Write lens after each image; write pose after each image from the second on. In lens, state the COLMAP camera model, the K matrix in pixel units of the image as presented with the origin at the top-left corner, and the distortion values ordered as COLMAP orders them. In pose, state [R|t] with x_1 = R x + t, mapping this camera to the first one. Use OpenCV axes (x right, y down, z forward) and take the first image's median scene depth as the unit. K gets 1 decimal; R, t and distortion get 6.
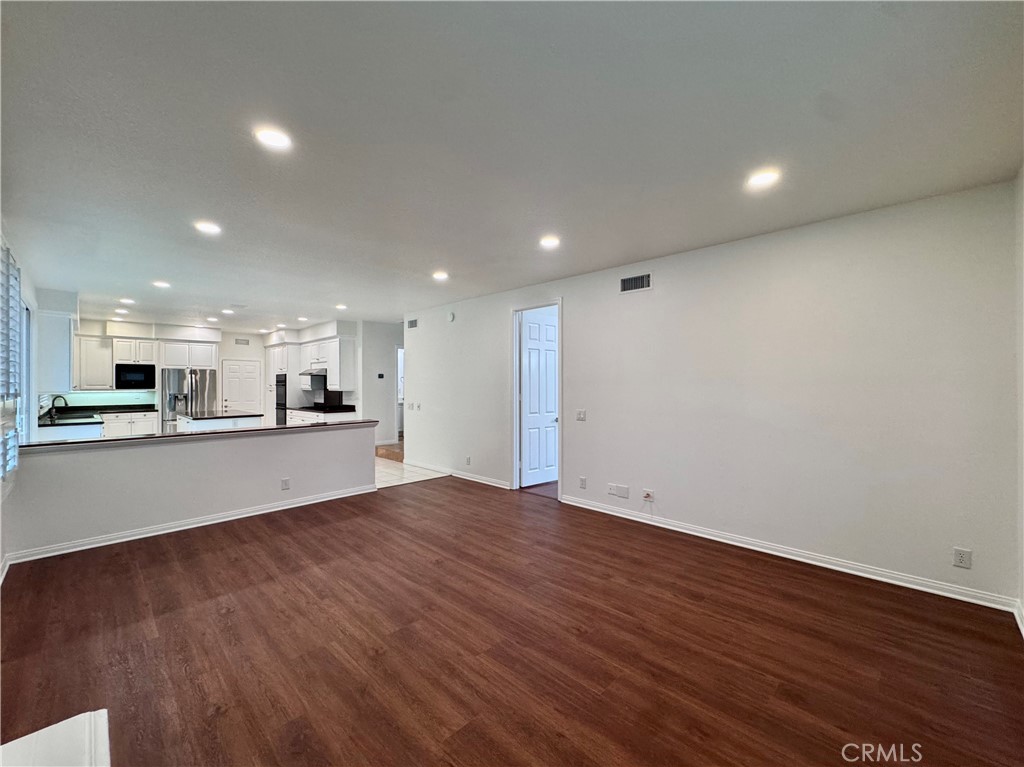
lens RADIAL K [[414.8, 0, 512.0], [0, 414.8, 384.9], [0, 0, 1]] dist [0.000244, -0.000309]
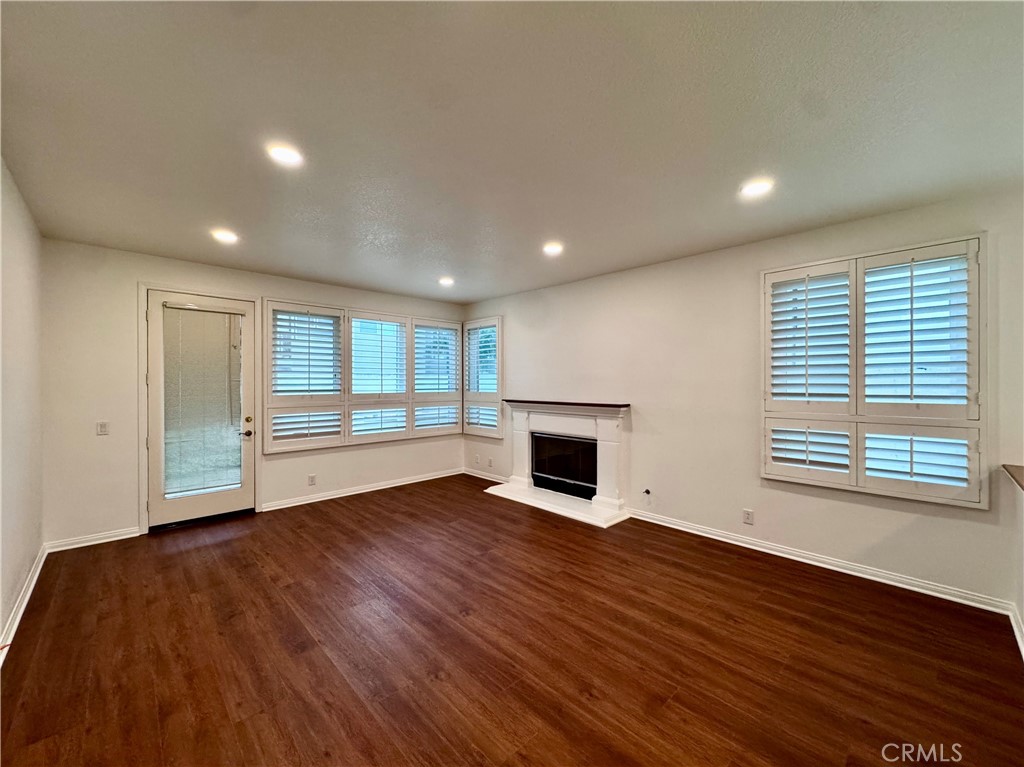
lens RADIAL K [[414.8, 0, 512.2], [0, 414.8, 384.0], [0, 0, 1]] dist [0.000244, -0.000309]
pose [[-0.999449, 0.002990, 0.033047, -0.330772], [0.003043, 0.999994, 0.001558, -0.009110], [-0.033042, 0.001657, -0.999453, 2.015149]]
